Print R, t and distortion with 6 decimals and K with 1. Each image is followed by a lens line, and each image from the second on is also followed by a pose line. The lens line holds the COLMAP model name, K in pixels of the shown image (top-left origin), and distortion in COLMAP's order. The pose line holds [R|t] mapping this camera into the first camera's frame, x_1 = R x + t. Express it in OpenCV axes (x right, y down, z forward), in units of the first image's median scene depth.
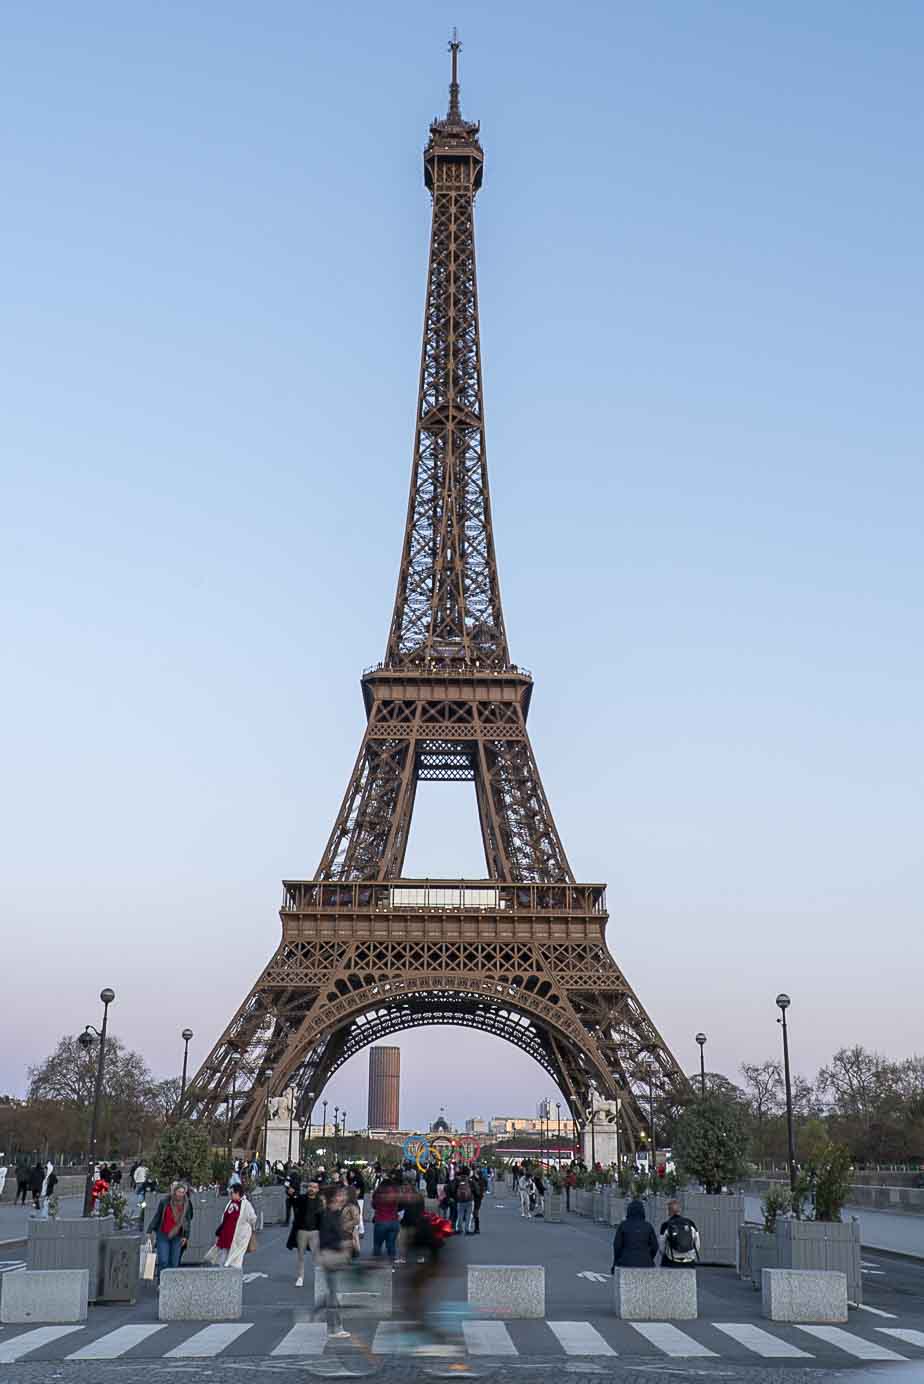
lens RADIAL K [[1390.1, 0, 459.8], [0, 1390.1, 713.1], [0, 0, 1]] dist [-0.026424, 0.000000]
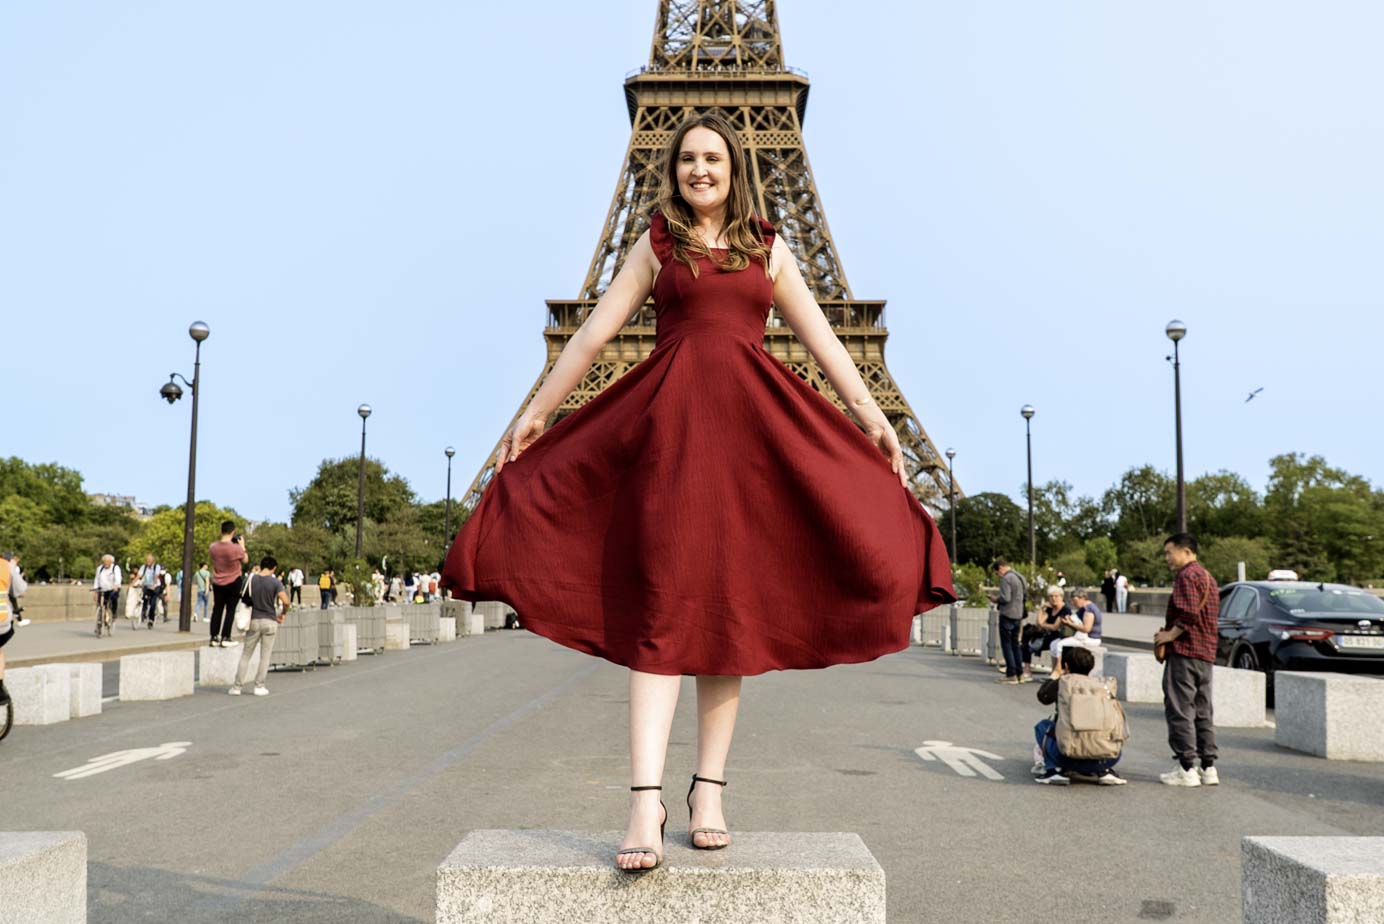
lens RADIAL K [[1390.1, 0, 685.3], [0, 1390.1, 462.1], [0, 0, 1]] dist [-0.026424, 0.000000]
pose [[0.999314, -0.006360, -0.036495, 0.002484], [0.014310, 0.974954, 0.221945, 0.018391], [0.034170, -0.222315, 0.974376, 0.049396]]
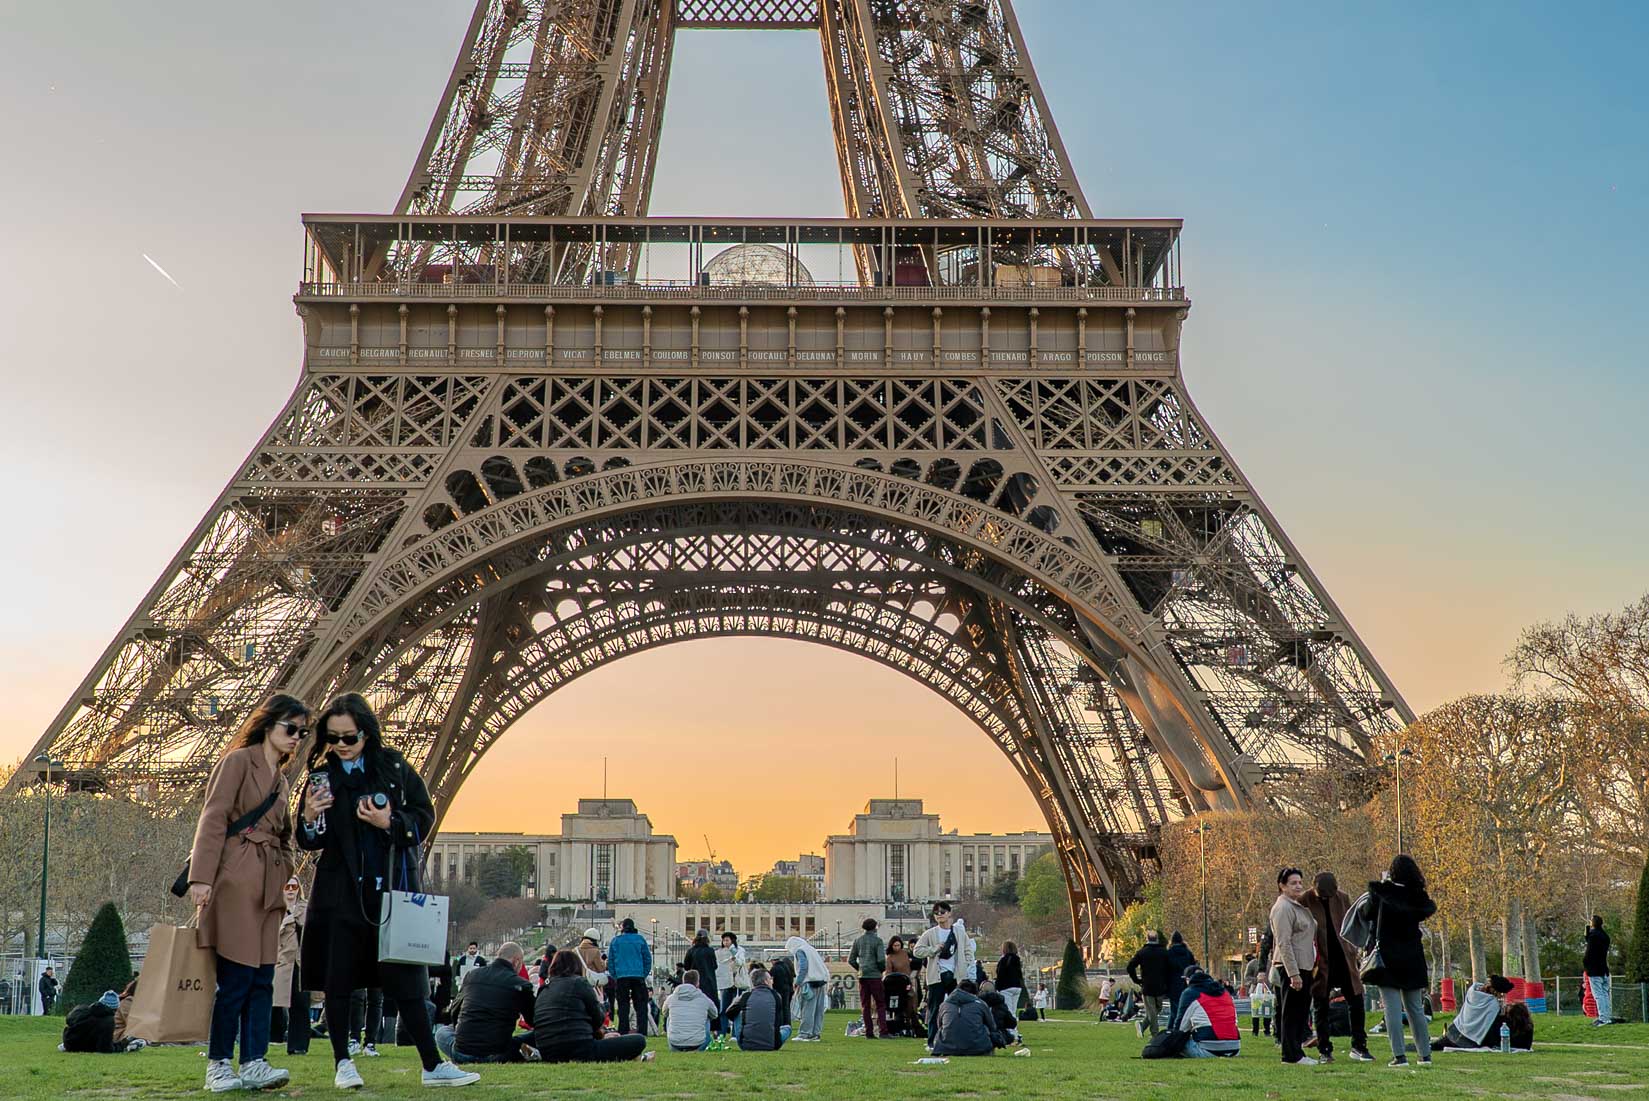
lens RADIAL K [[2783.1, 0, 805.9], [0, 2783.1, 503.0], [0, 0, 1]] dist [0.057449, 0.000000]
pose [[0.999951, -0.008158, 0.005604, 0.000782], [0.007286, 0.989964, 0.141135, 0.091556], [-0.006700, -0.141087, 0.989975, 0.255214]]
